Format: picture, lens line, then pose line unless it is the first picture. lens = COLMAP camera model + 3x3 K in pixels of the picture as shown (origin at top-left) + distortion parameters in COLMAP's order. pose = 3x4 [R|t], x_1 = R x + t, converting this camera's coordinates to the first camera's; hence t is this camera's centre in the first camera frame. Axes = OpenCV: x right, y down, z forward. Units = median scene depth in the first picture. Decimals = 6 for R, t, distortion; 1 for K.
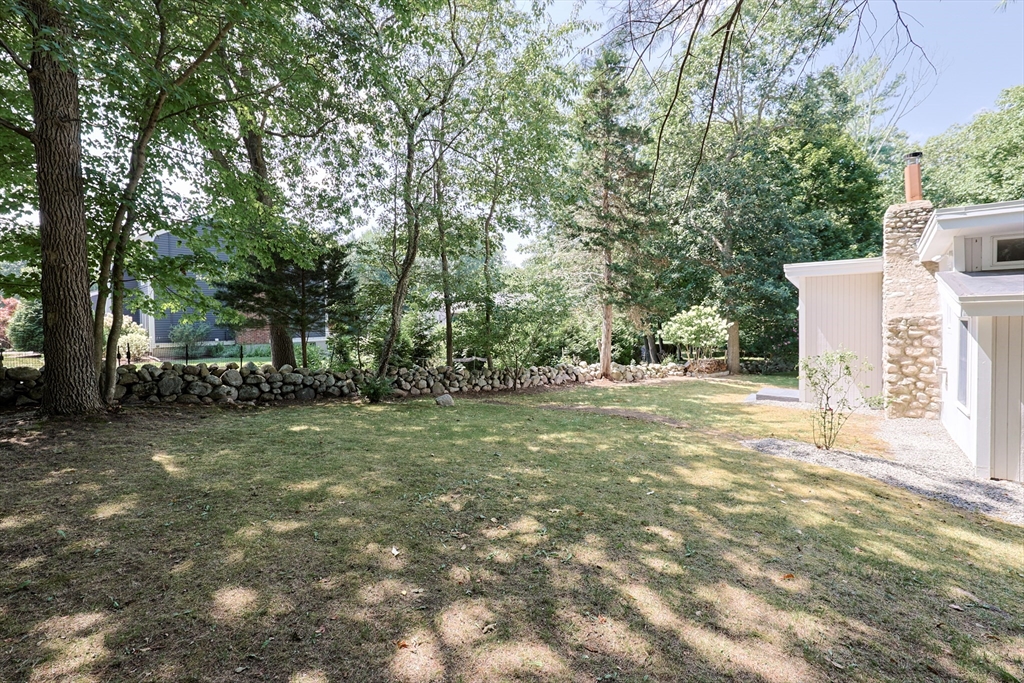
lens RADIAL K [[440.4, 0, 517.6], [0, 440.4, 332.9], [0, 0, 1]] dist [-0.002316, -0.001603]
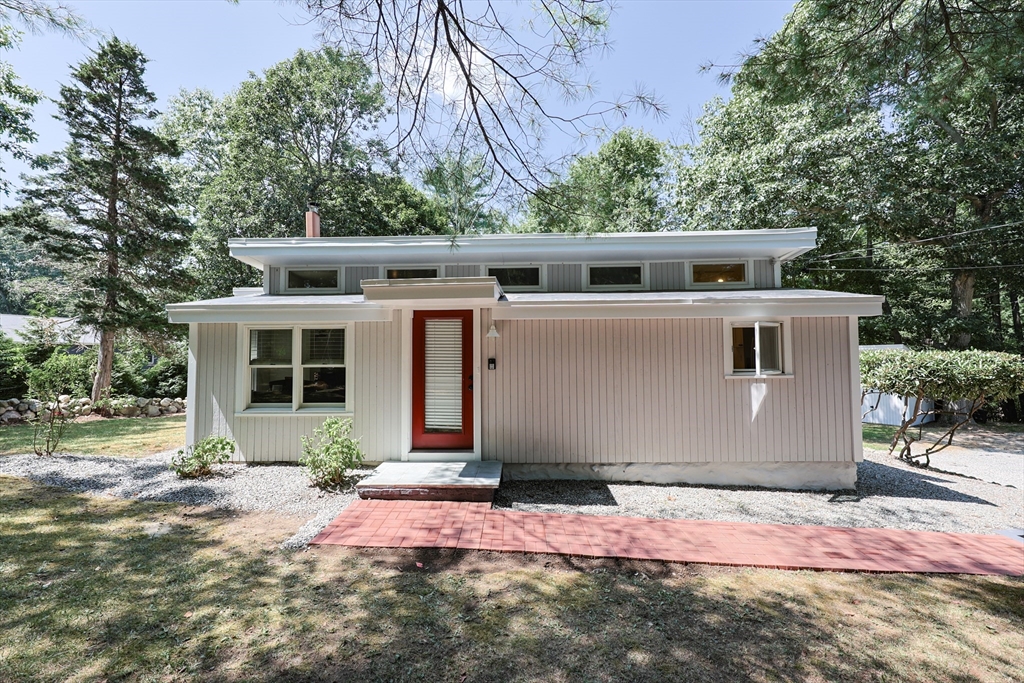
lens RADIAL K [[440.4, 0, 512.6], [0, 440.4, 345.3], [0, 0, 1]] dist [-0.002316, -0.001603]
pose [[0.806208, 0.012527, 0.591500, 0.900887], [0.019359, 0.998682, -0.047537, 0.076292], [-0.591316, 0.049776, 0.804902, -0.394867]]
